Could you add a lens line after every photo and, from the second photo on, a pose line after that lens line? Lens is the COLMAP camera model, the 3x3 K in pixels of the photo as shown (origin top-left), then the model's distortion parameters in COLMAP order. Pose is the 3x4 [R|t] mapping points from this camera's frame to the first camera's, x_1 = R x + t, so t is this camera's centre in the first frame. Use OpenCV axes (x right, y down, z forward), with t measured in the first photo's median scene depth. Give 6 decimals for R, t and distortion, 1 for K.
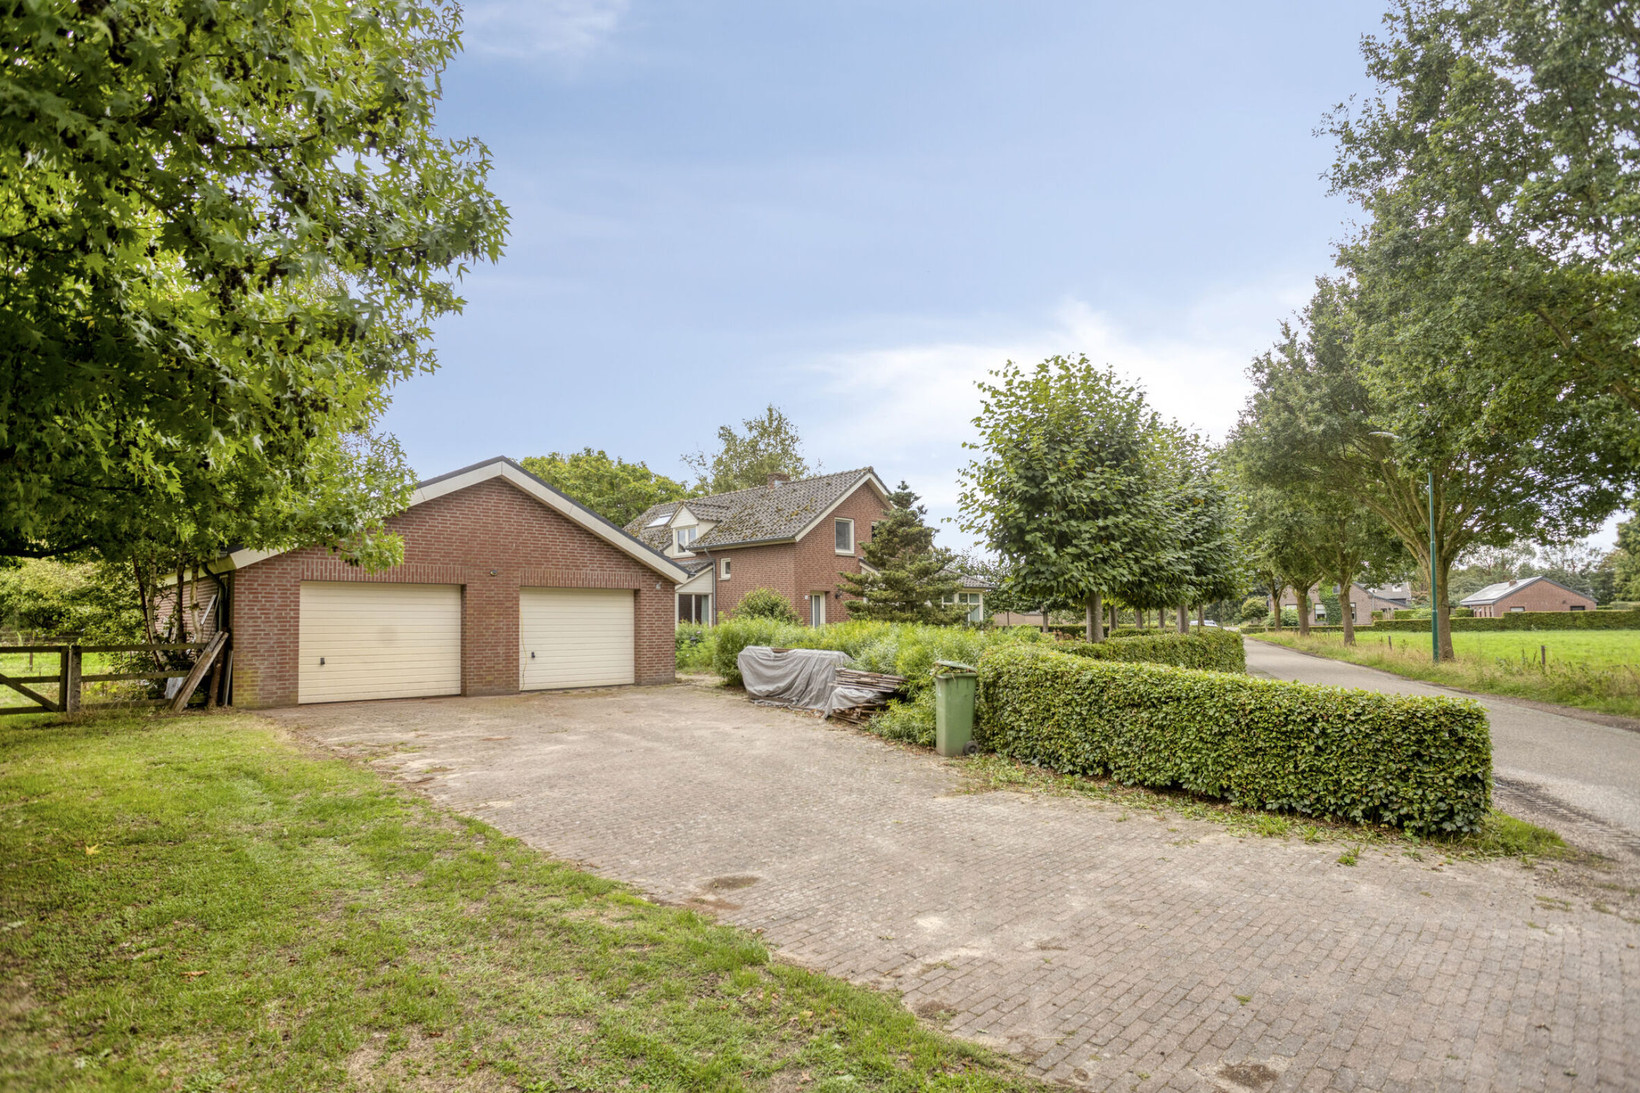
lens RADIAL K [[858.7, 0, 777.7], [0, 858.7, 545.4], [0, 0, 1]] dist [-0.054668, 0.000878]
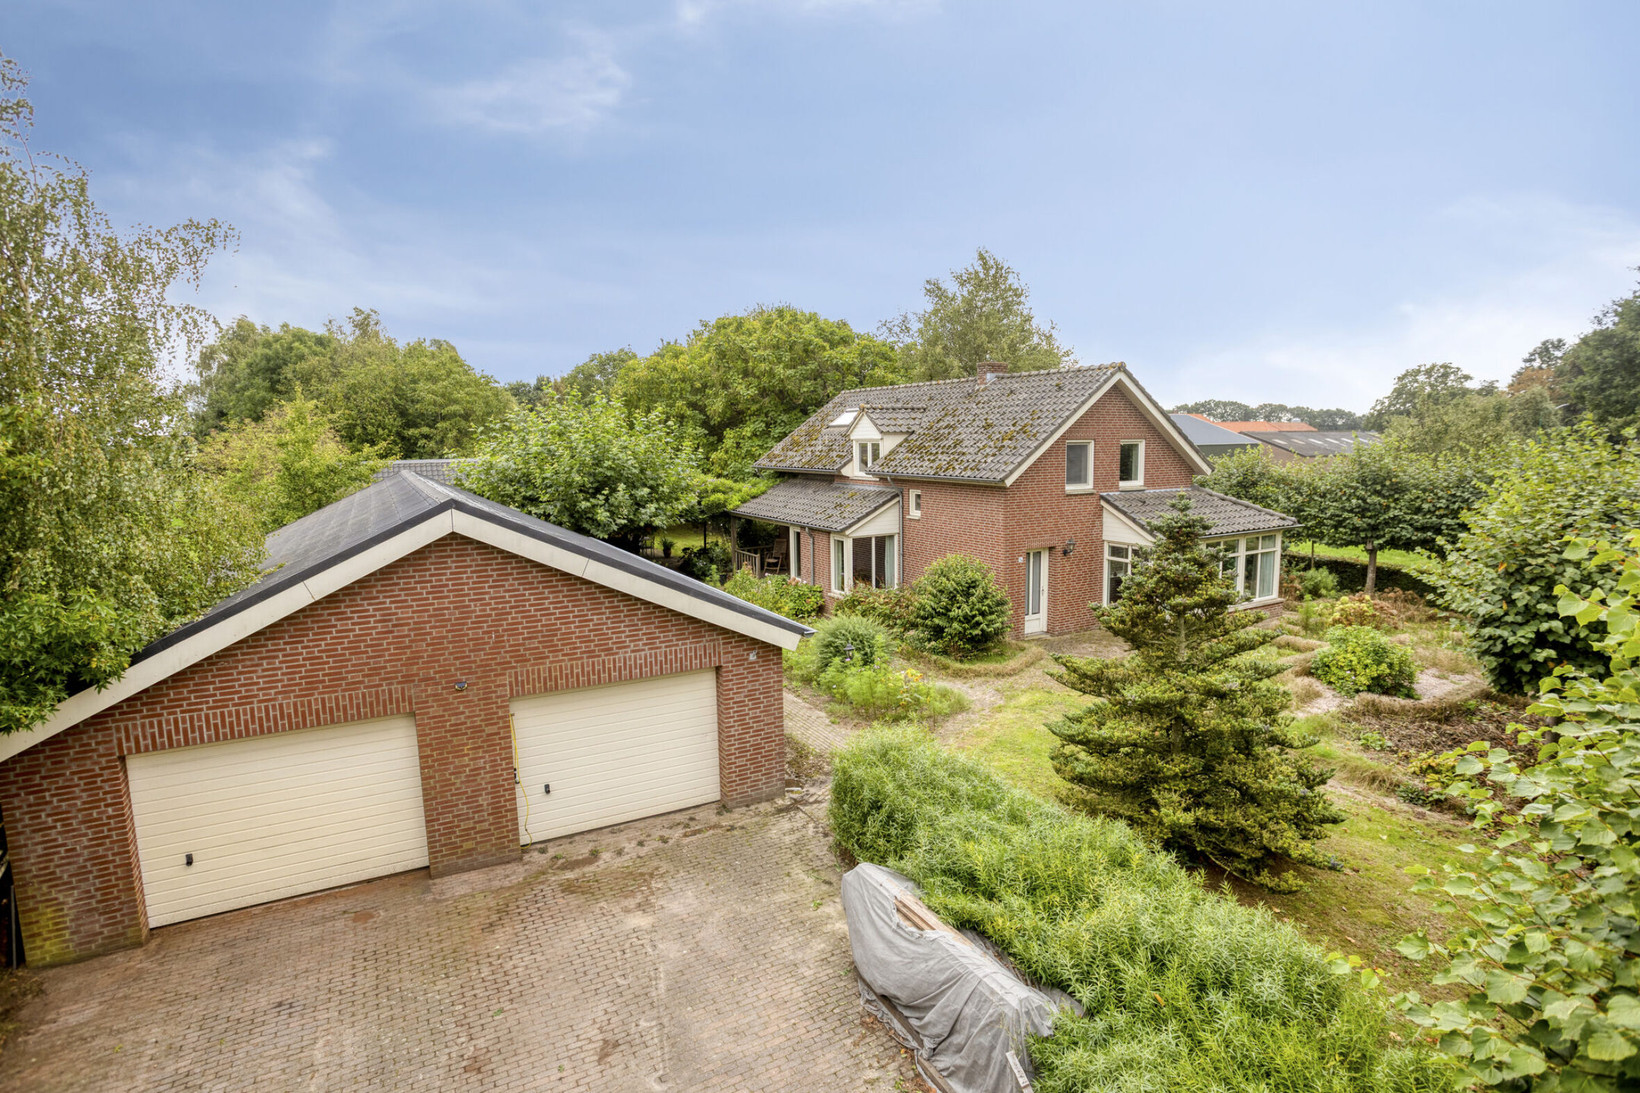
lens RADIAL K [[858.7, 0, 777.7], [0, 858.7, 545.4], [0, 0, 1]] dist [-0.054668, 0.000878]
pose [[0.963378, 0.017225, -0.267593, 0.026305], [0.036415, 0.980286, 0.194199, -0.089744], [0.265663, -0.196831, 0.943759, 0.249125]]
